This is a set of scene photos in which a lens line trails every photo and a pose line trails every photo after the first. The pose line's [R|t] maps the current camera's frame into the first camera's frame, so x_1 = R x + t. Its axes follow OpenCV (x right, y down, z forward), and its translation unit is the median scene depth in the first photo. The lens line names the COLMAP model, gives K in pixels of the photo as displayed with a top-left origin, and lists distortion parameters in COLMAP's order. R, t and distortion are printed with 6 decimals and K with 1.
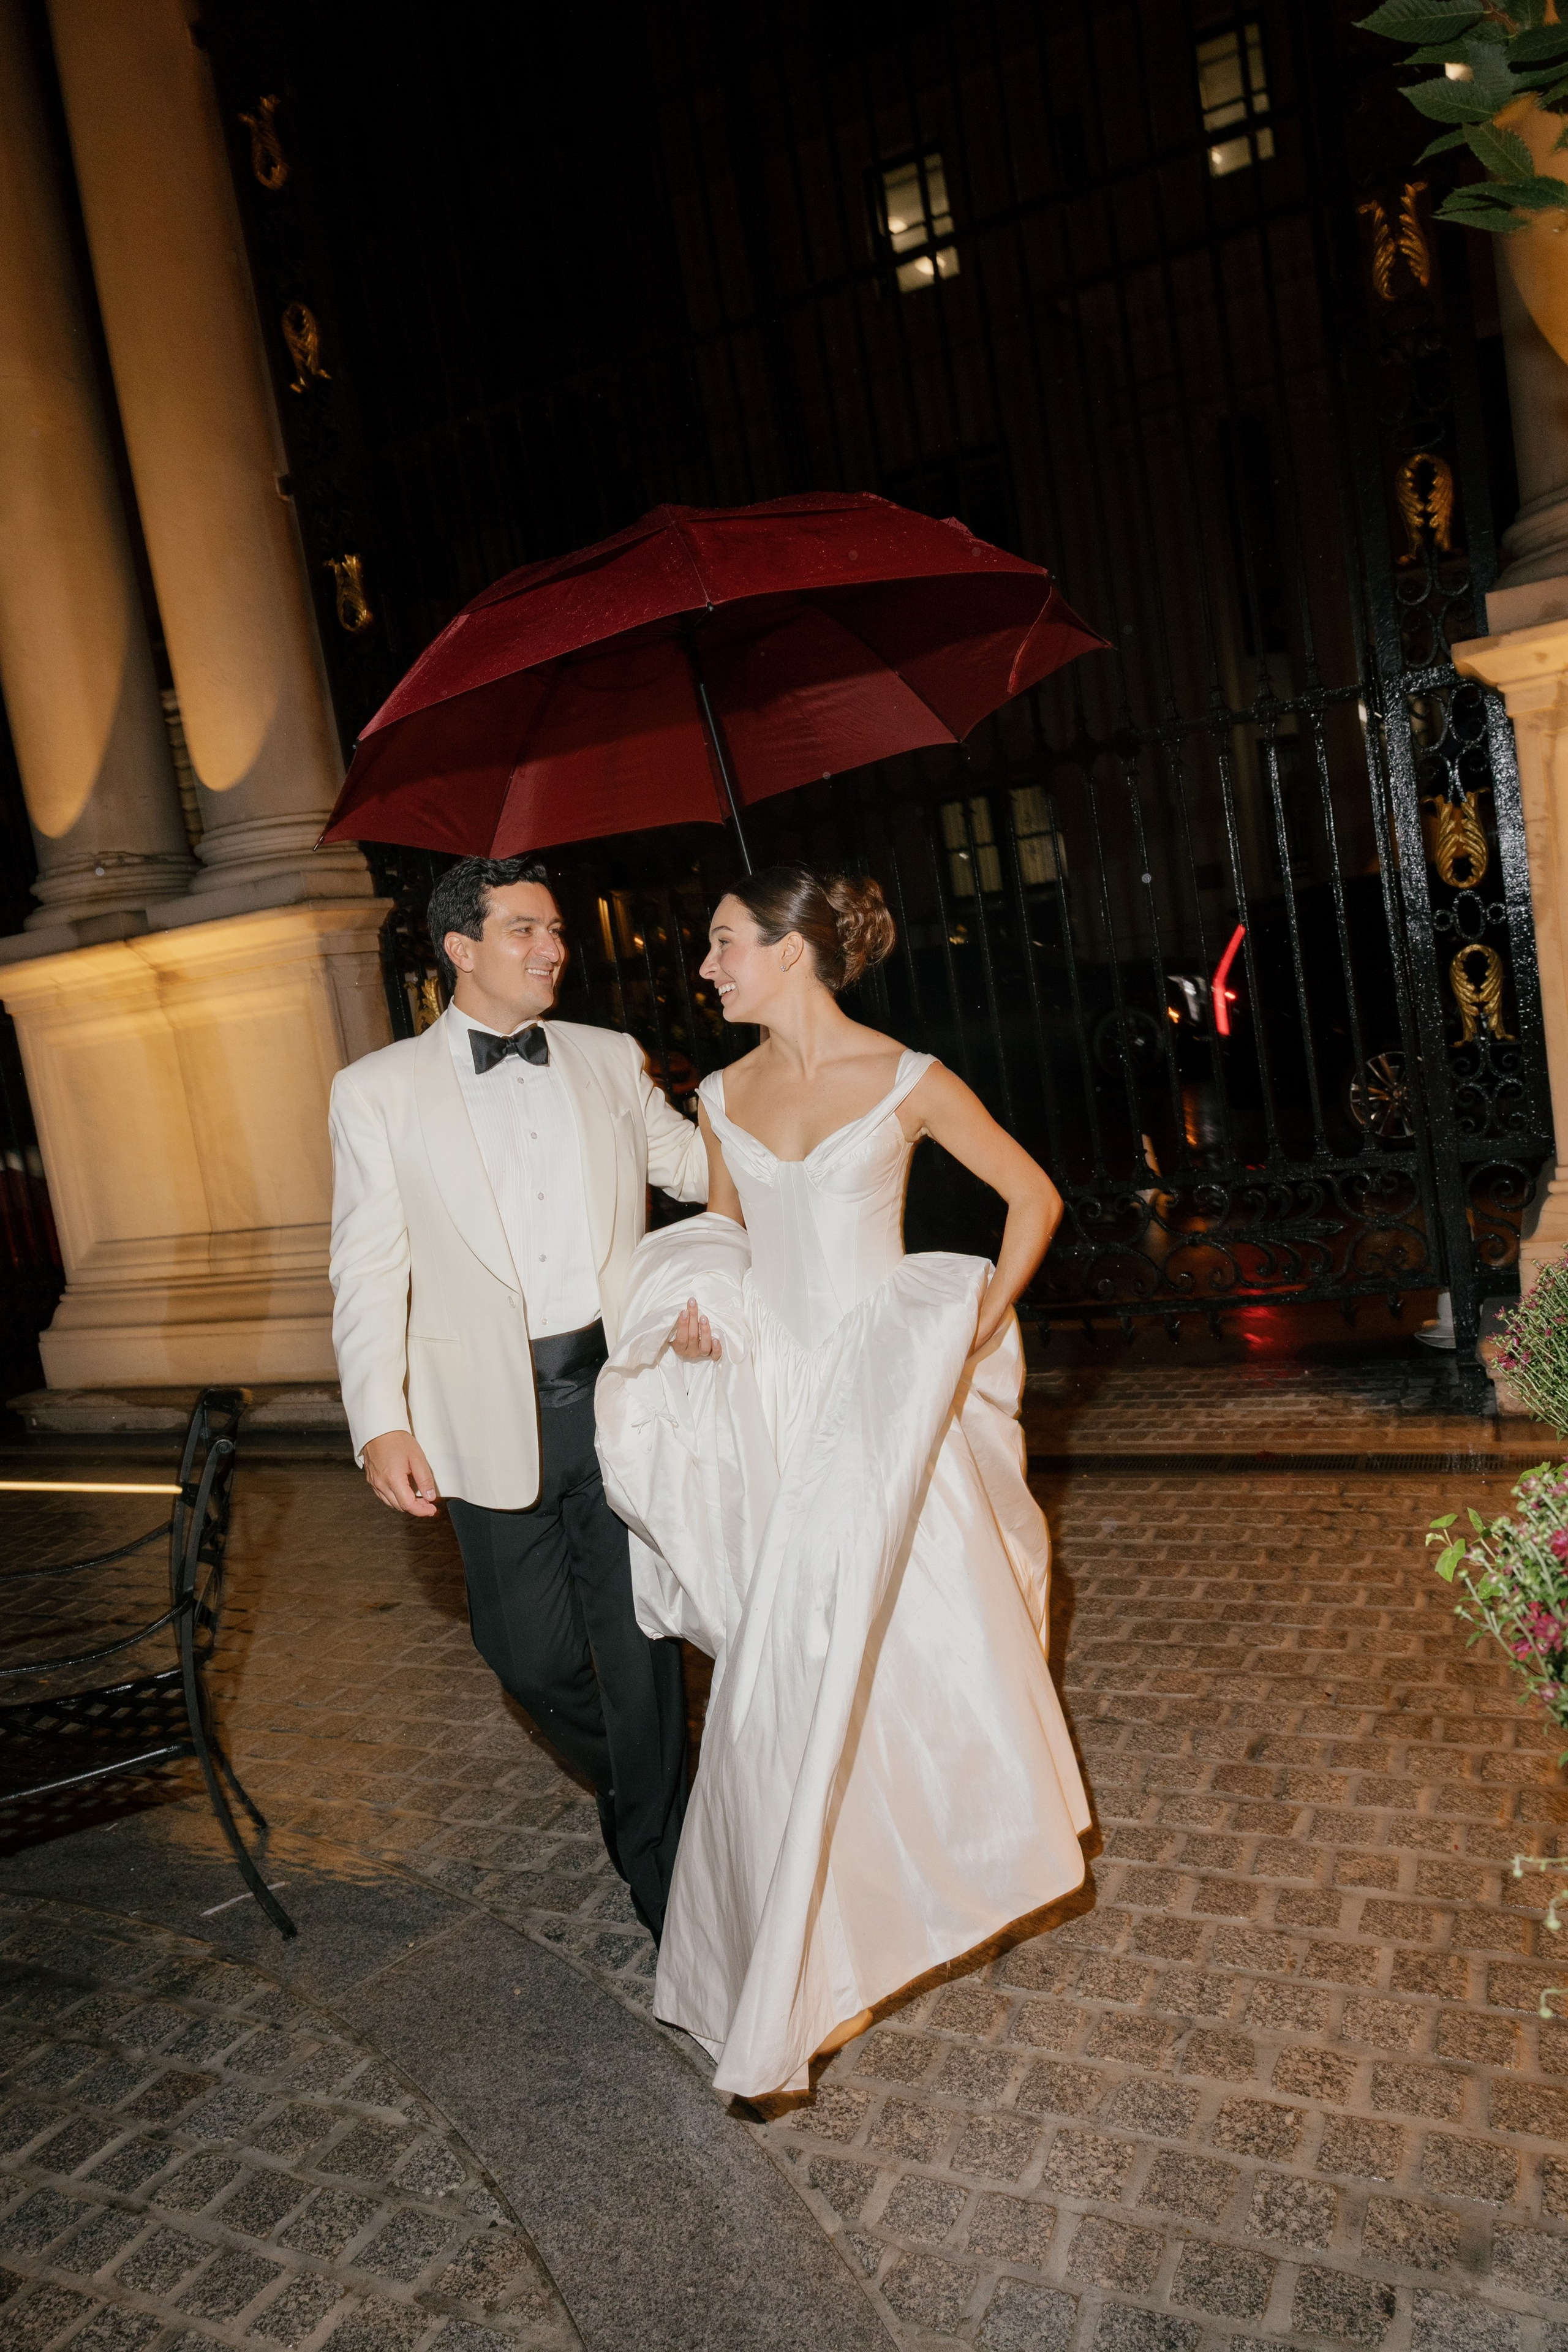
lens RADIAL K [[1581.1, 0, 775.3], [0, 1581.1, 1168.4], [0, 0, 1]] dist [0.002353, 0.002320]
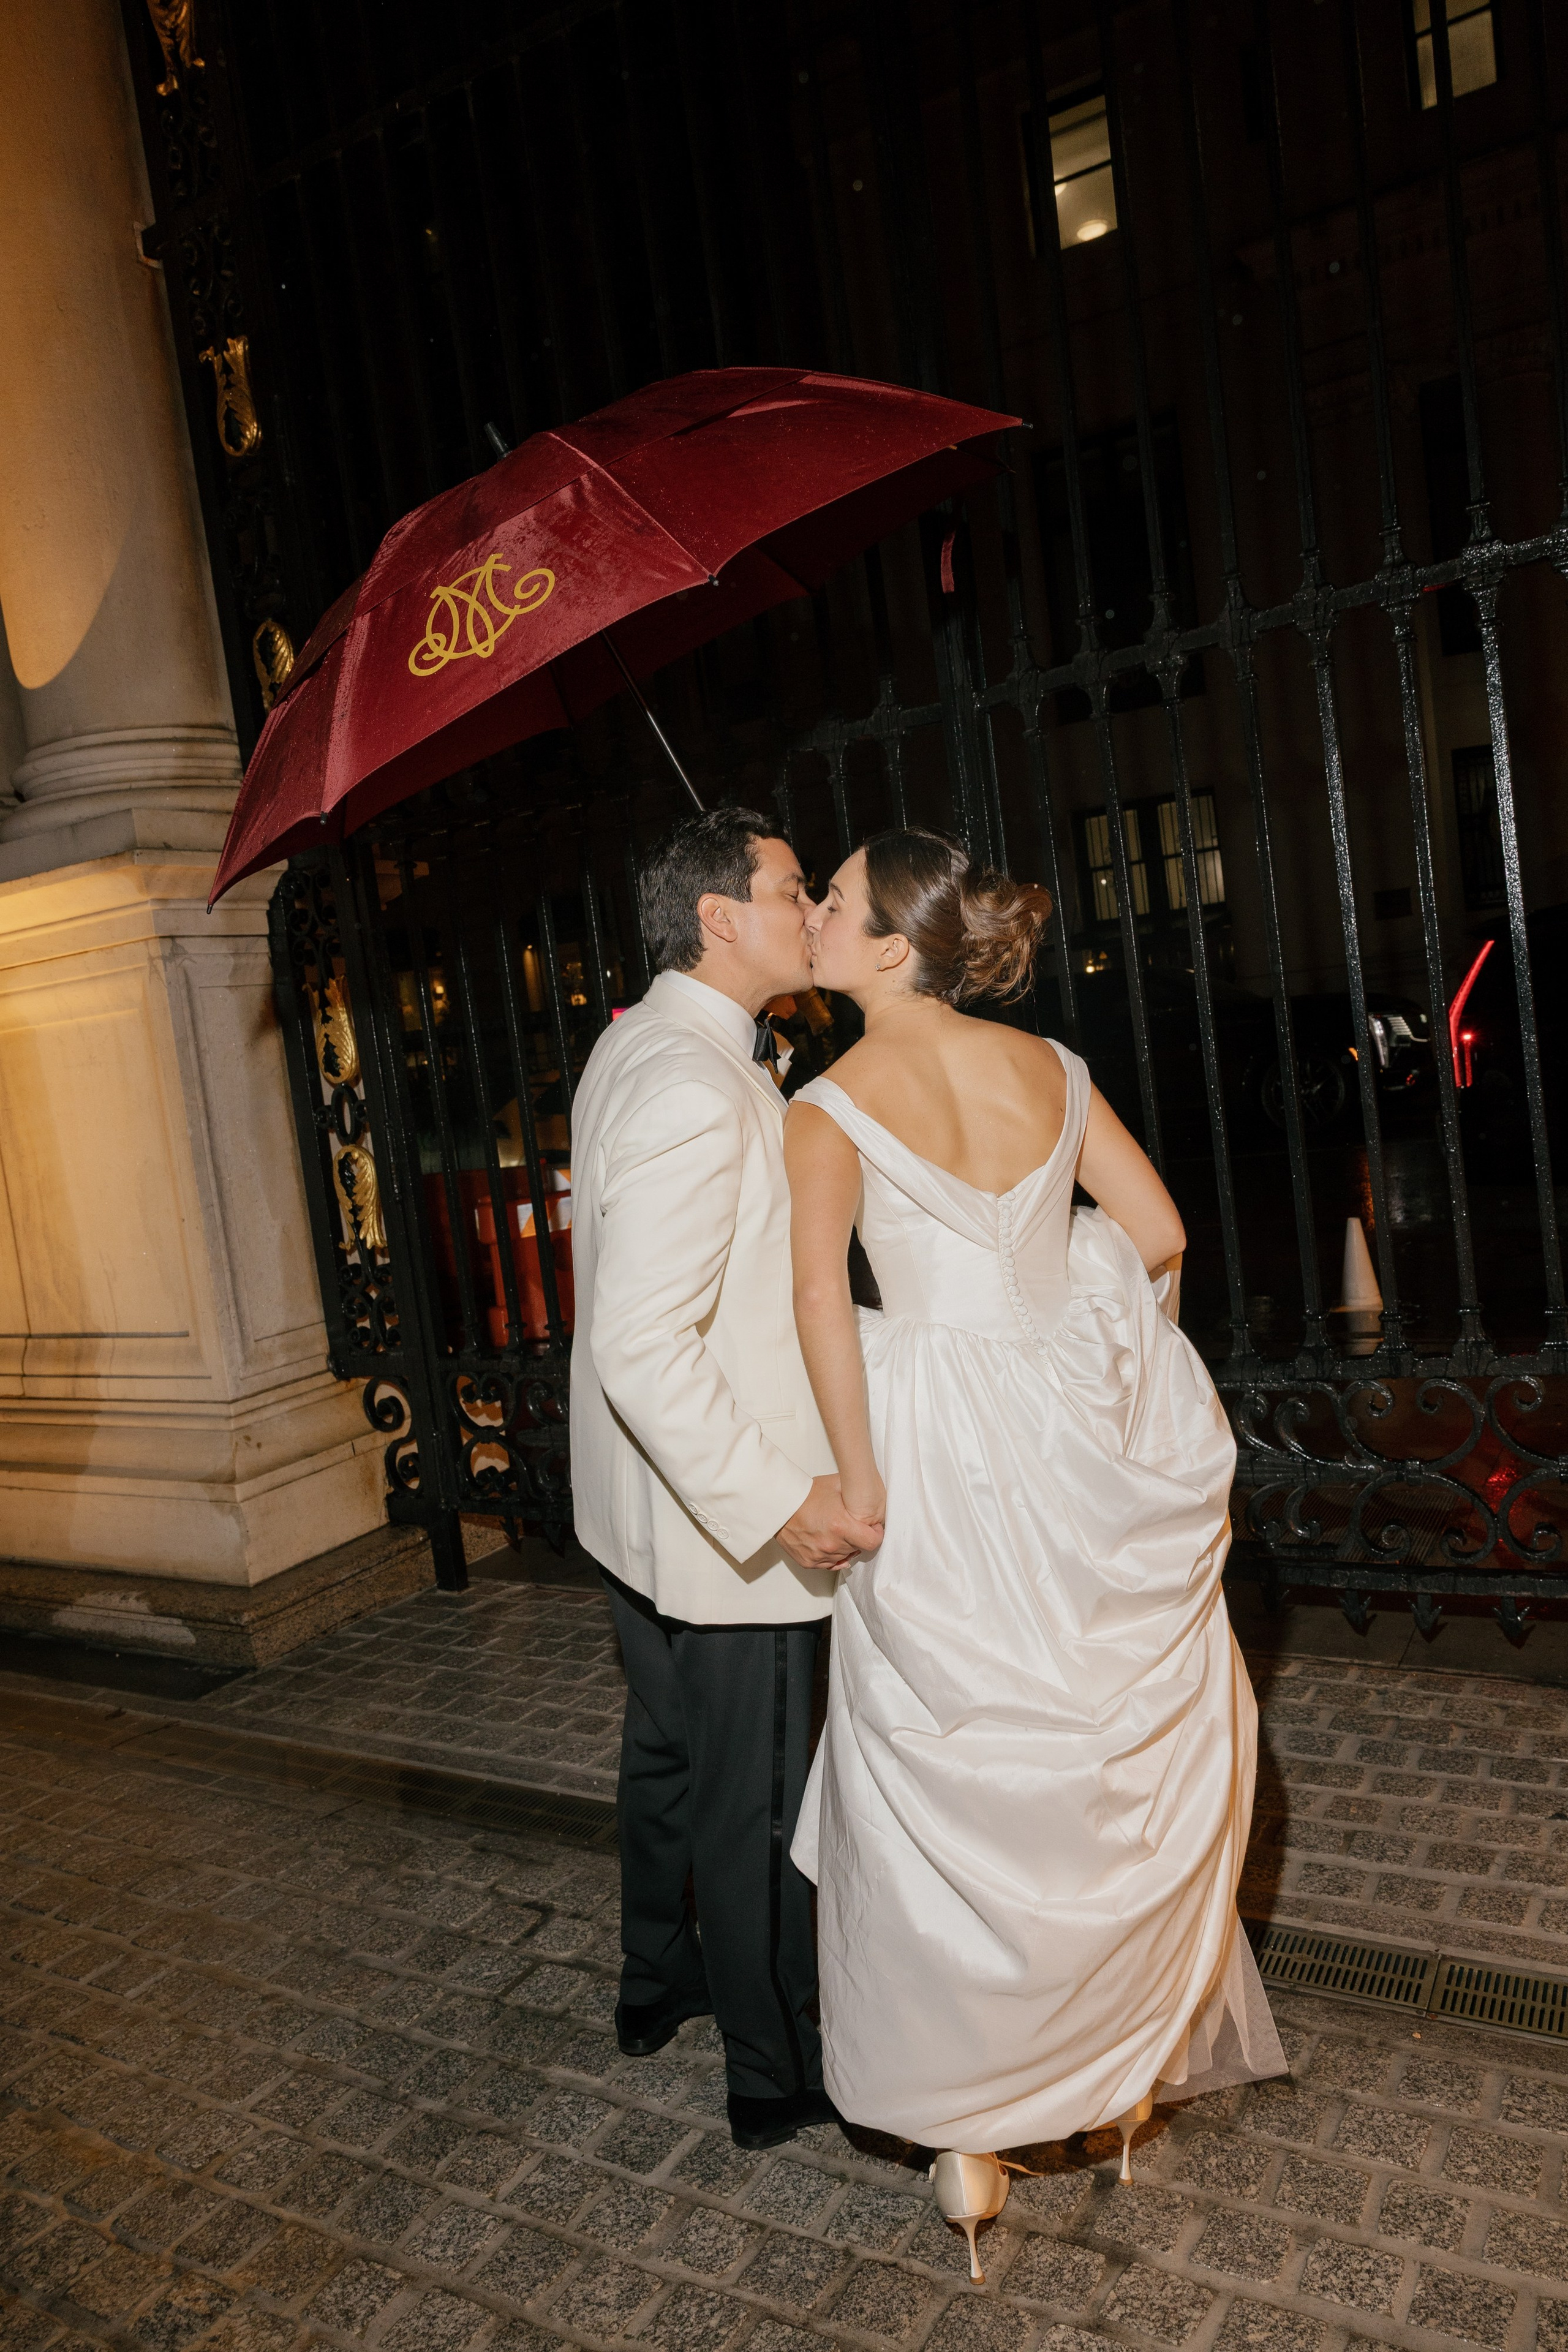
lens RADIAL K [[1568.7, 0, 783.1], [0, 1568.7, 1166.0], [0, 0, 1]] dist [0.004651, 0.000458]
pose [[0.996664, 0.033712, -0.074327, 0.039359], [-0.035159, 0.999215, -0.018250, -0.059182], [0.073654, 0.020803, 0.997067, 0.604380]]
